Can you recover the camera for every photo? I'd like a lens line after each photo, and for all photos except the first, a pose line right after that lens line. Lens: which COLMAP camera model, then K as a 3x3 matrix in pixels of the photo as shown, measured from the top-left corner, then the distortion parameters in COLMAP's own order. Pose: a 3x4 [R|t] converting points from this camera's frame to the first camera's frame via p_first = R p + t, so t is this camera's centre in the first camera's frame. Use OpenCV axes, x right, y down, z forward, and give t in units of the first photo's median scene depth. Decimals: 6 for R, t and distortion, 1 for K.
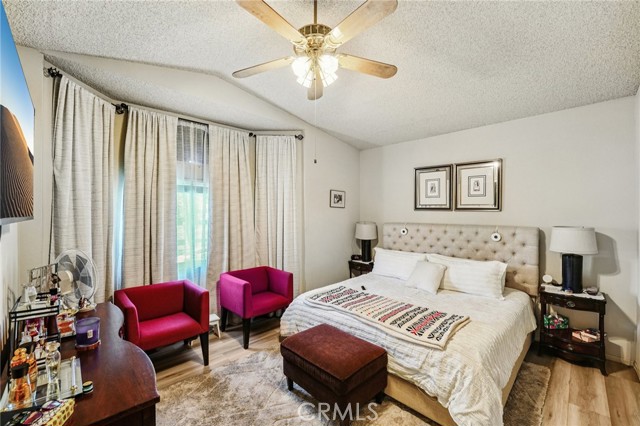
lens RADIAL K [[260.6, 0, 320.3], [0, 260.6, 210.6], [0, 0, 1]] dist [-0.019606, -0.000376]
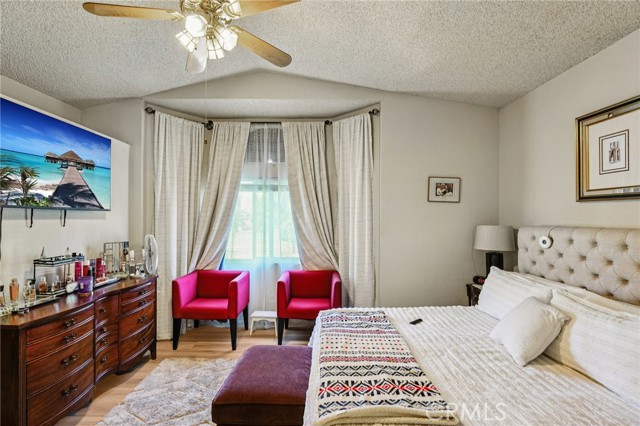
lens RADIAL K [[300.9, 0, 319.6], [0, 300.9, 214.8], [0, 0, 1]] dist [-0.005927, -0.000271]
pose [[0.710442, -0.003330, -0.703748, 0.487552], [-0.000242, 0.999988, -0.004976, 0.031613], [0.703756, 0.003706, 0.710432, 0.275020]]
